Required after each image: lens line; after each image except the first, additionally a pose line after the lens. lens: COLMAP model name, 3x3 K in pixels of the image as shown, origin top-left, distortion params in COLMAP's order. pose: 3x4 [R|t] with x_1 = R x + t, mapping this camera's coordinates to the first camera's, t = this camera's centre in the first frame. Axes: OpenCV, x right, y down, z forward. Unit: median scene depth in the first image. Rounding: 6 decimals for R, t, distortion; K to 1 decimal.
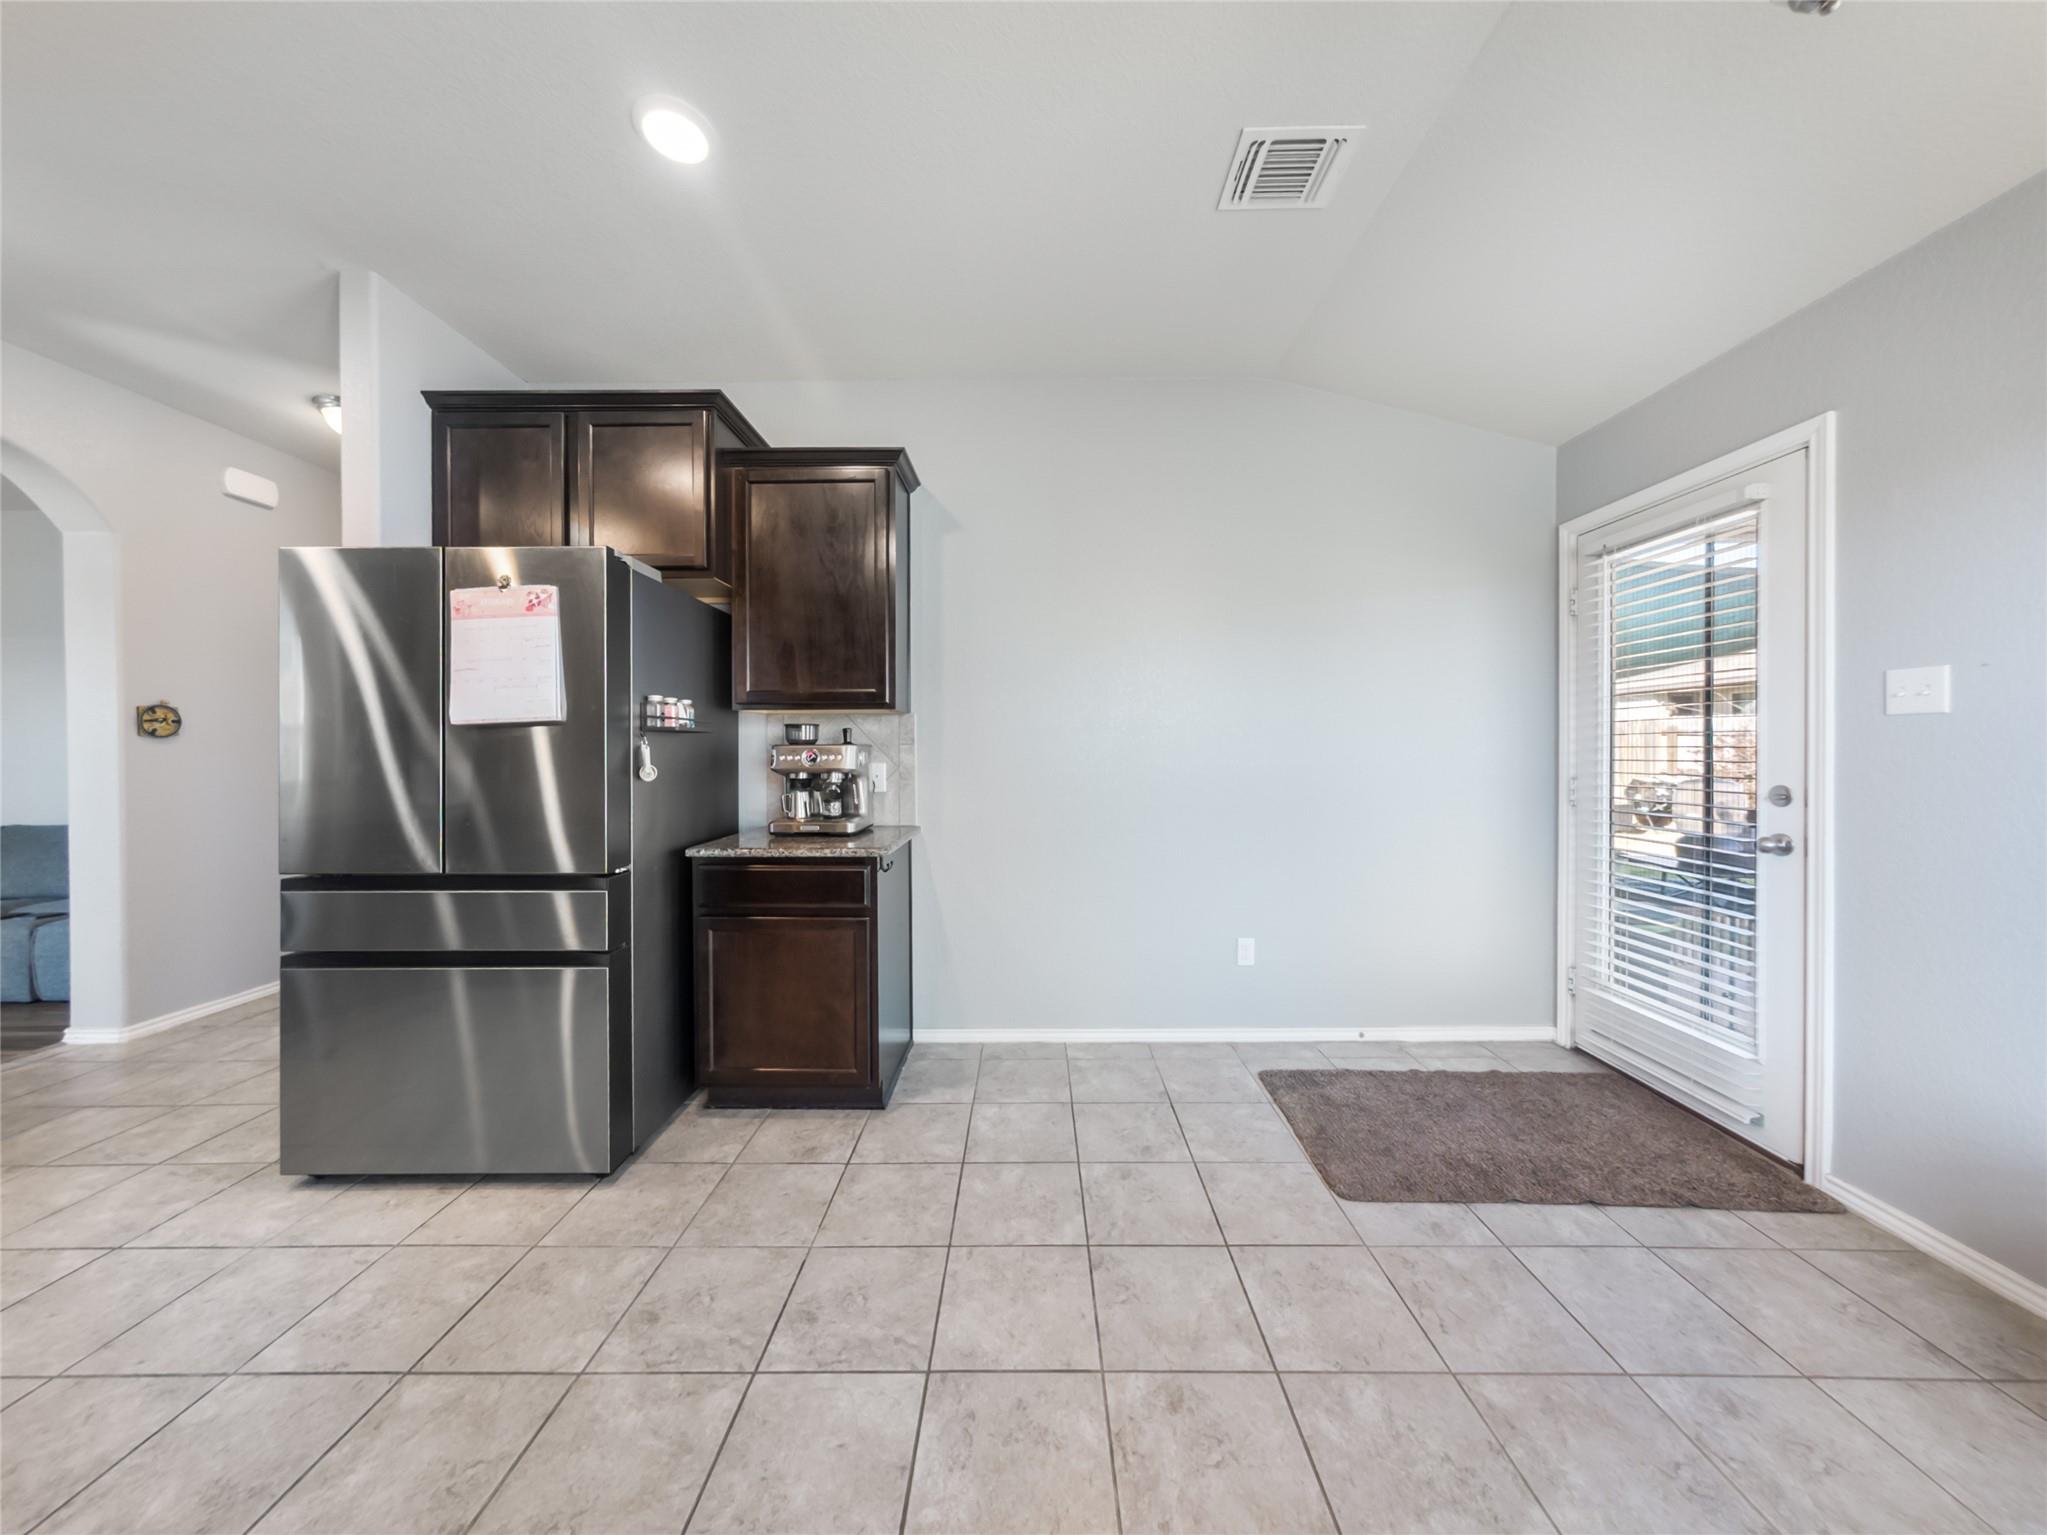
lens RADIAL K [[685.8, 0, 1027.1], [0, 685.8, 756.3], [0, 0, 1]] dist [-0.012817, 0.005191]
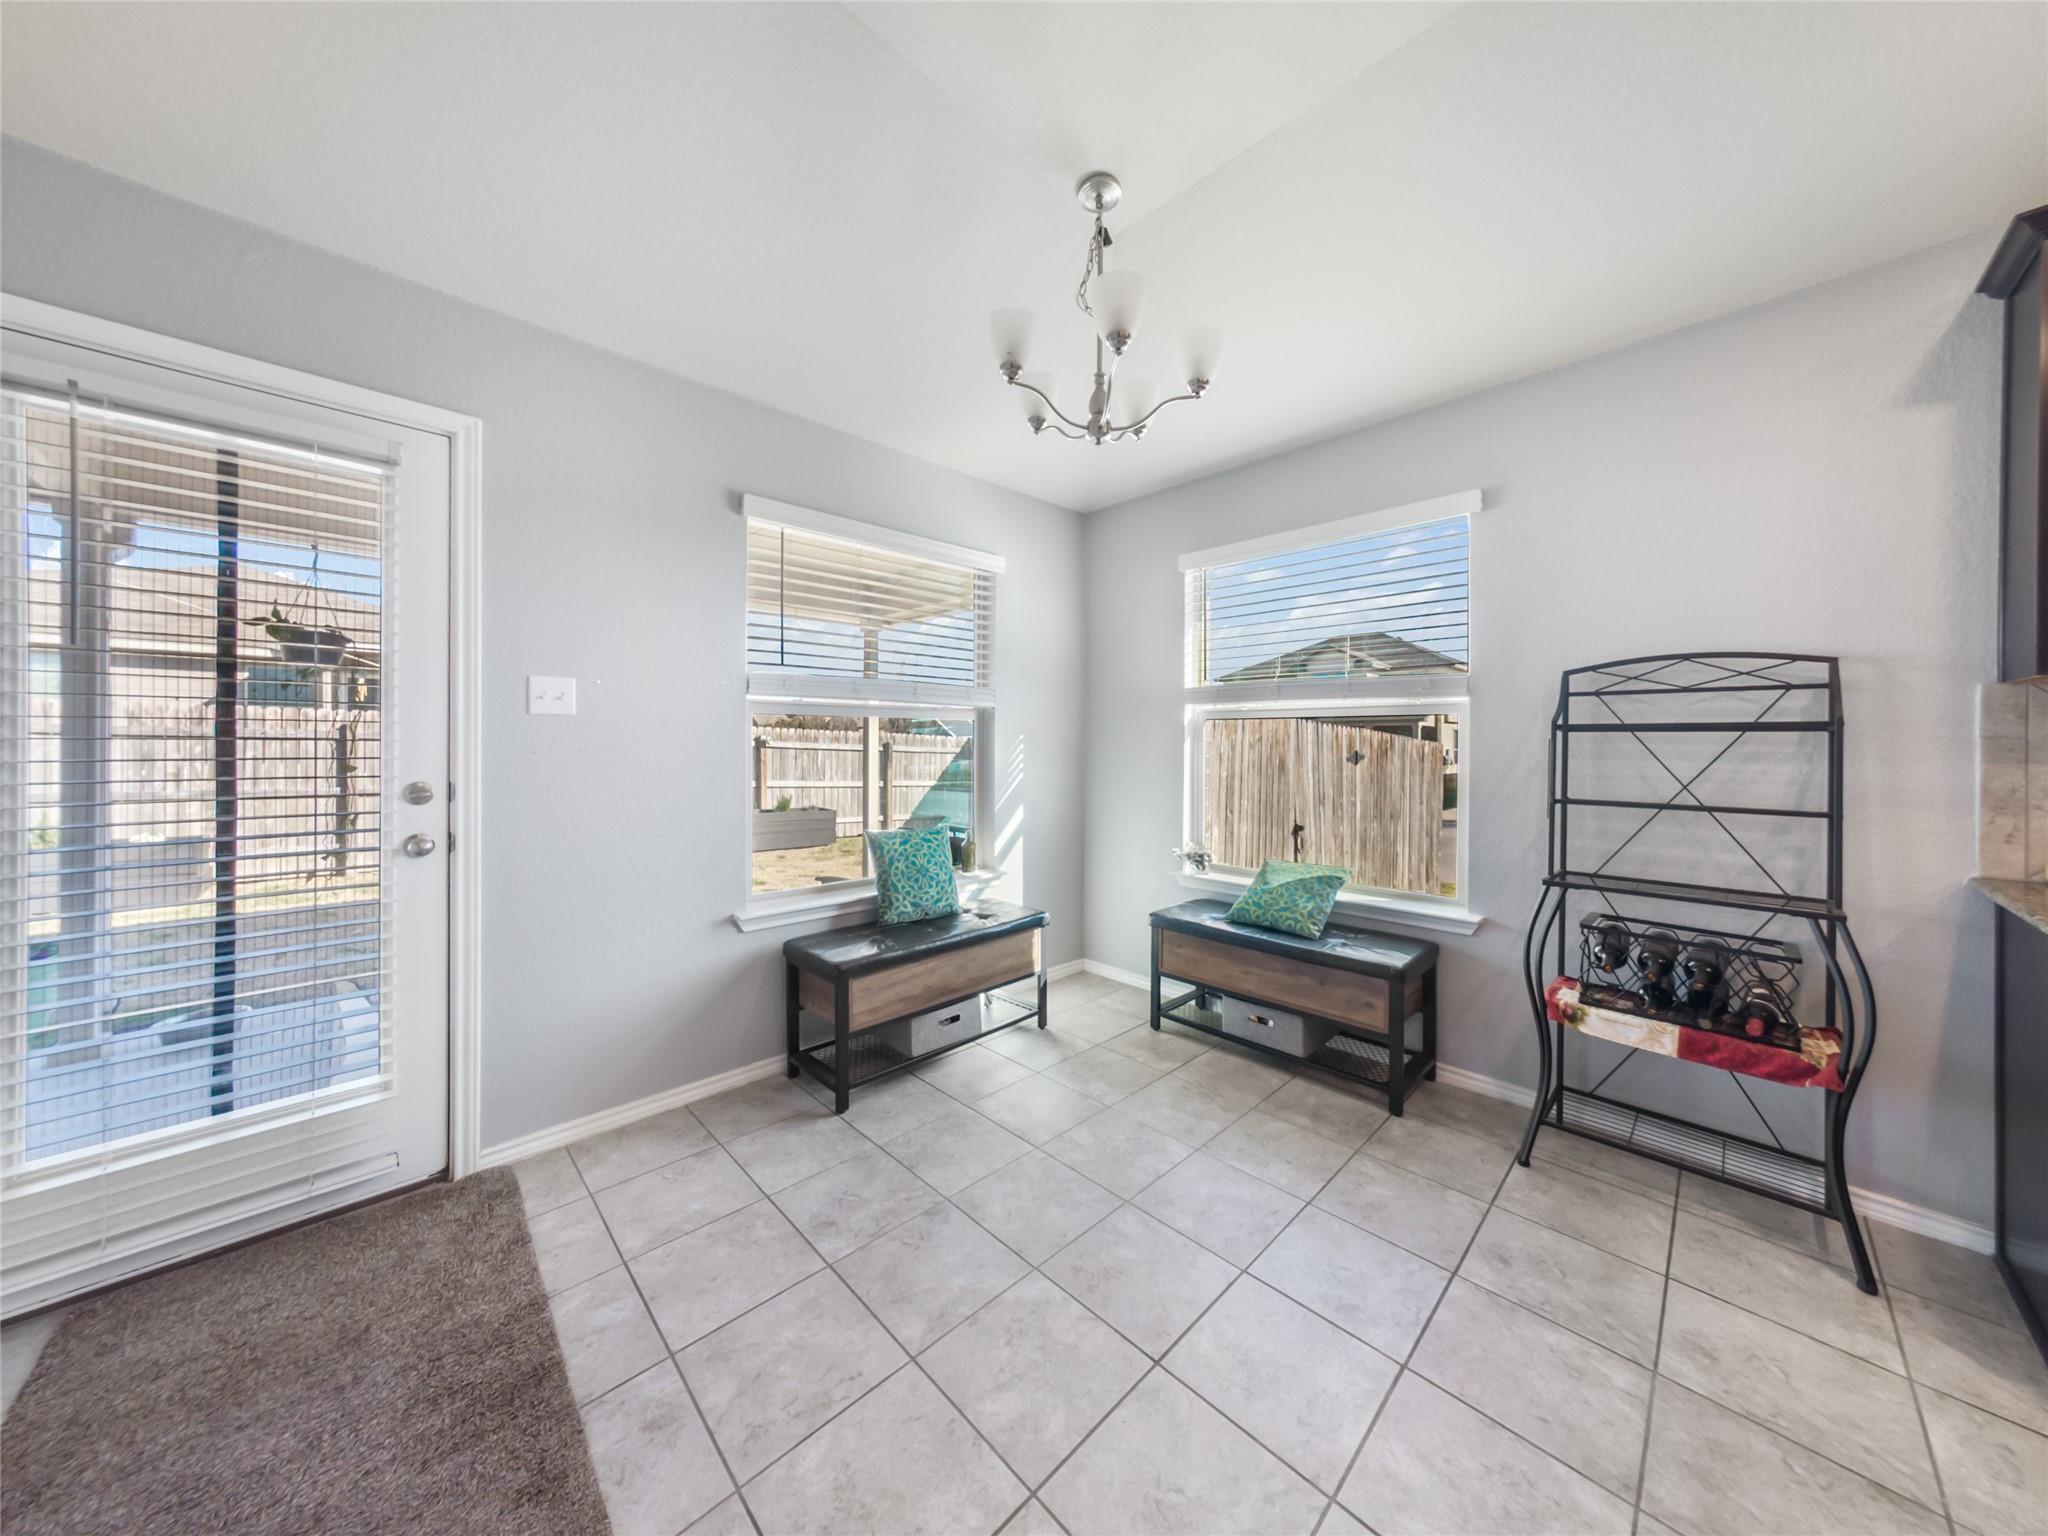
lens RADIAL K [[690.5, 0, 1031.3], [0, 690.5, 747.6], [0, 0, 1]] dist [-0.010308, 0.004353]
pose [[-0.703429, -0.003883, 0.710755, -0.133780], [0.005041, 0.999933, 0.010451, -0.008353], [-0.710748, 0.010935, -0.703362, 0.950102]]
